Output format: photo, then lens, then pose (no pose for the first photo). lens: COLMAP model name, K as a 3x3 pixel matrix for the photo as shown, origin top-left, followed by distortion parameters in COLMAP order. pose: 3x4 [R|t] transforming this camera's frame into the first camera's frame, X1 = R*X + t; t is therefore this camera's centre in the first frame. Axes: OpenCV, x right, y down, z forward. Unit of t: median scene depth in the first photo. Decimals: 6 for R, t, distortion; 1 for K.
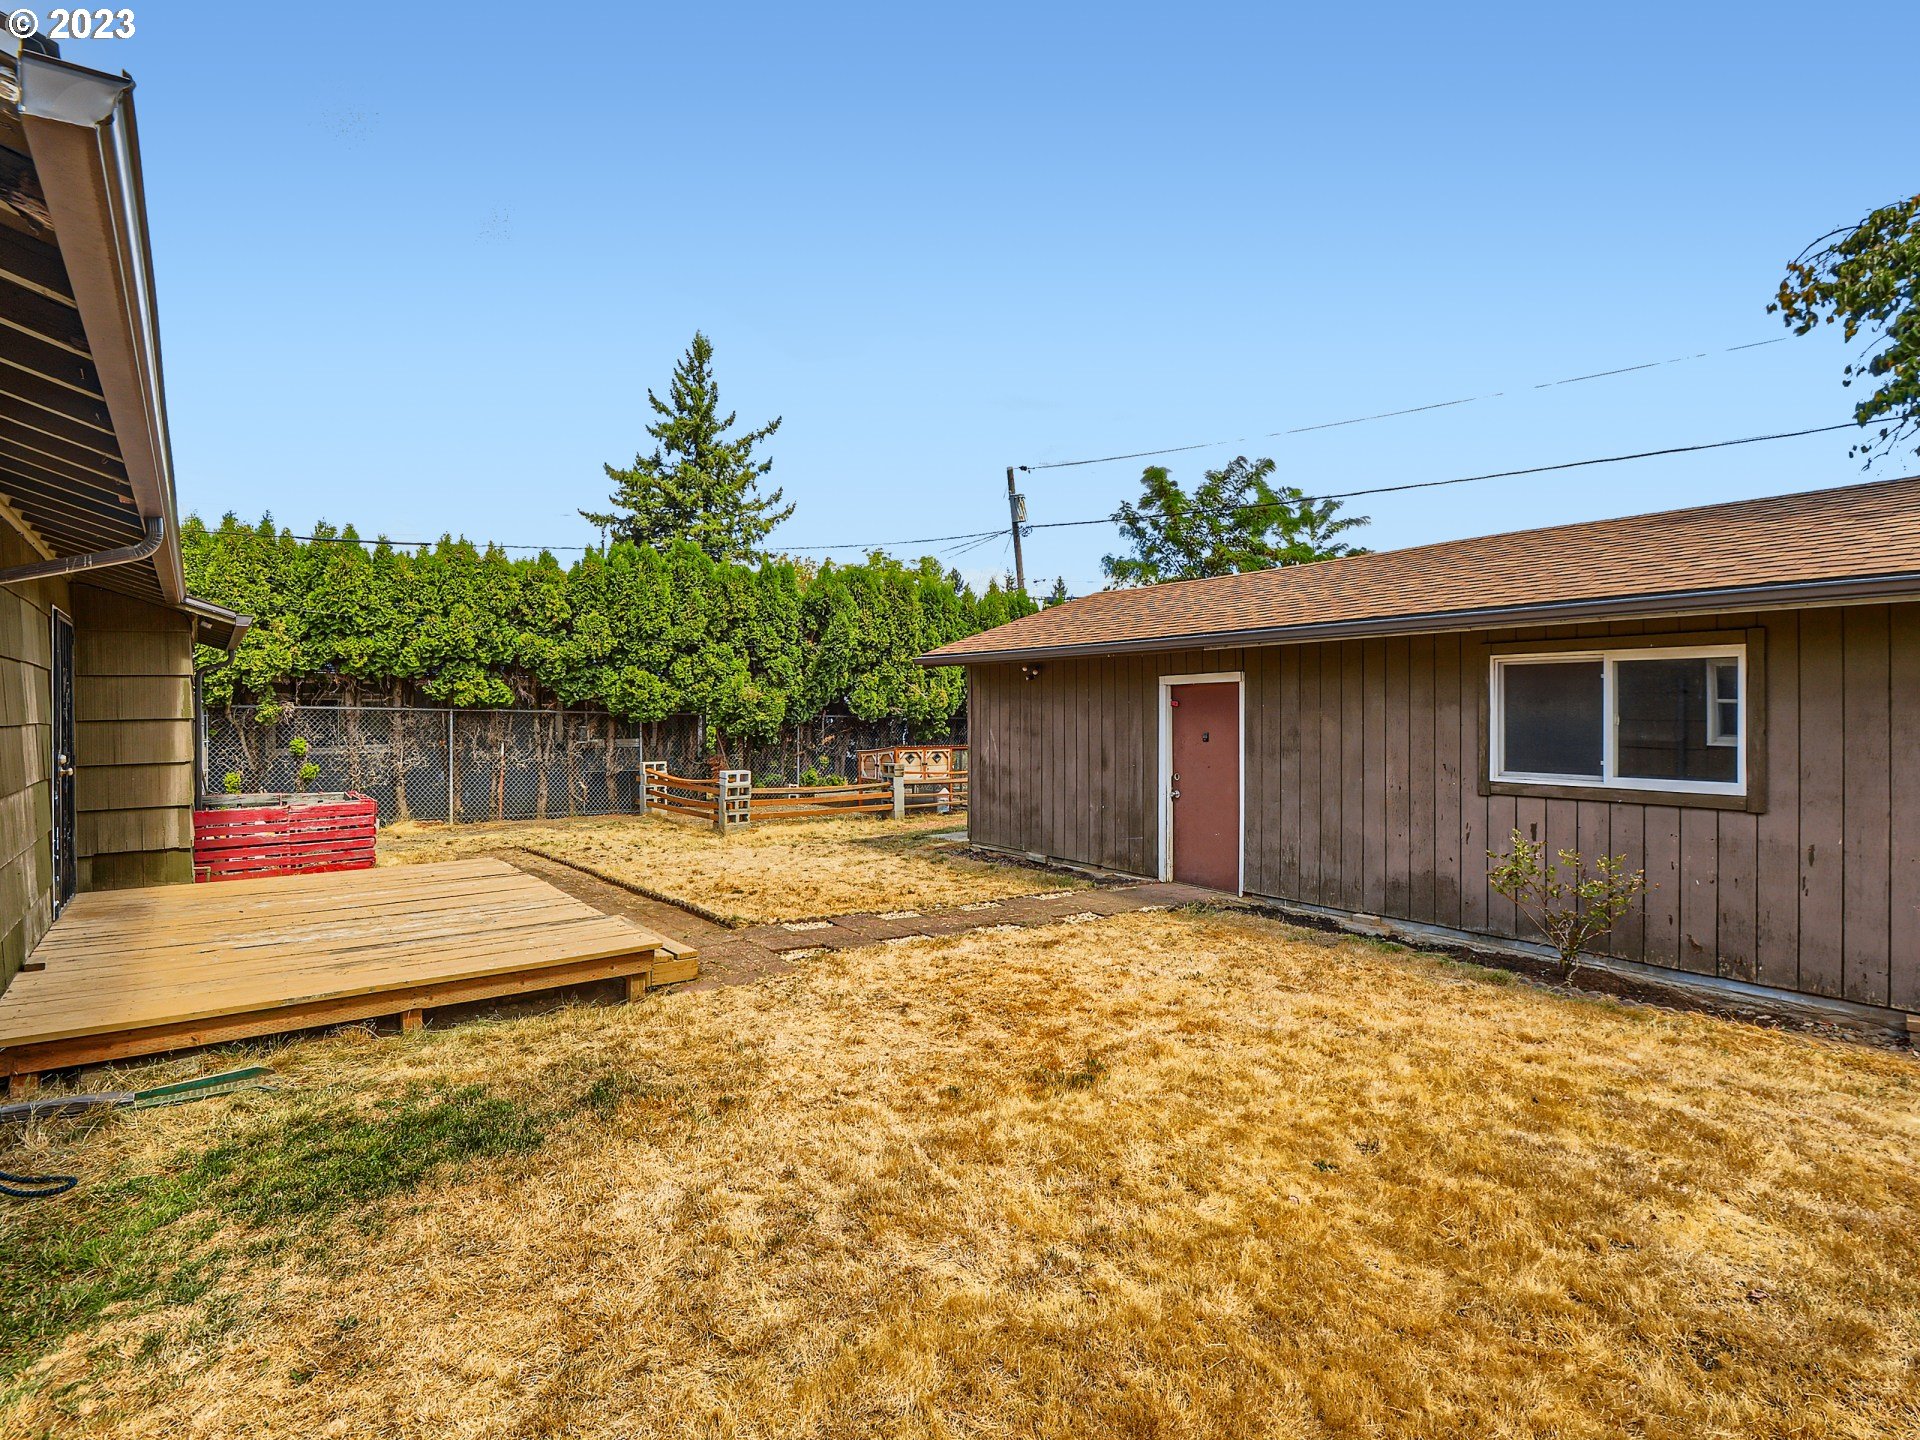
lens RADIAL K [[983.1, 0, 969.8], [0, 983.1, 717.0], [0, 0, 1]] dist [0.017398, -0.015877]
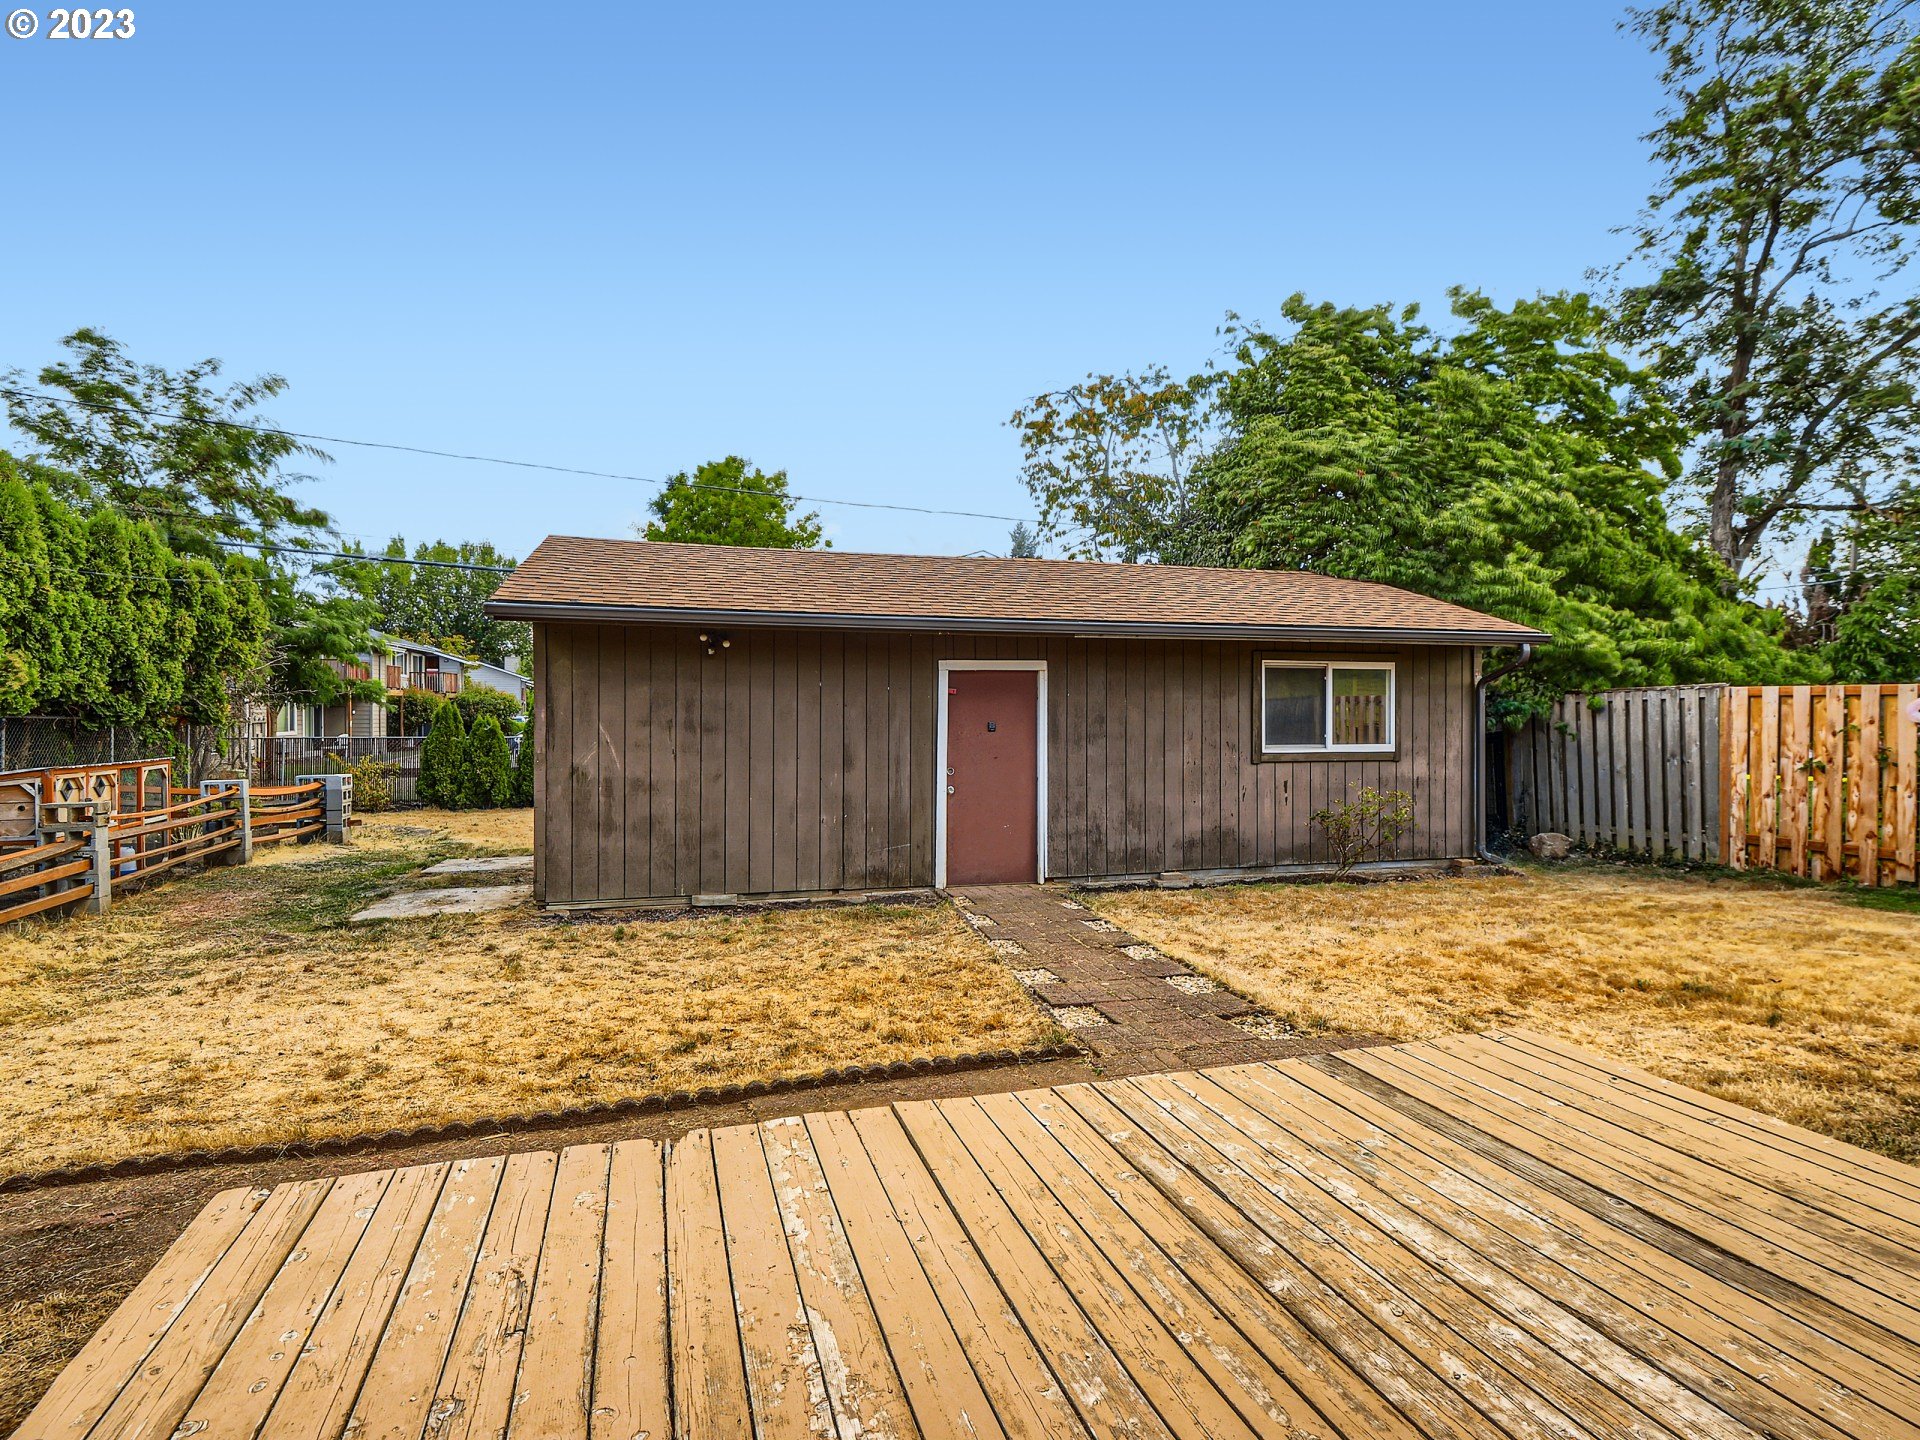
lens RADIAL K [[987.2, 0, 969.0], [0, 987.2, 718.7], [0, 0, 1]] dist [0.025071, -0.021701]
pose [[0.325620, 0.007106, 0.945474, -0.770794], [0.006831, 0.999928, -0.009868, 0.025087], [-0.945476, 0.009672, 0.325548, 0.810449]]
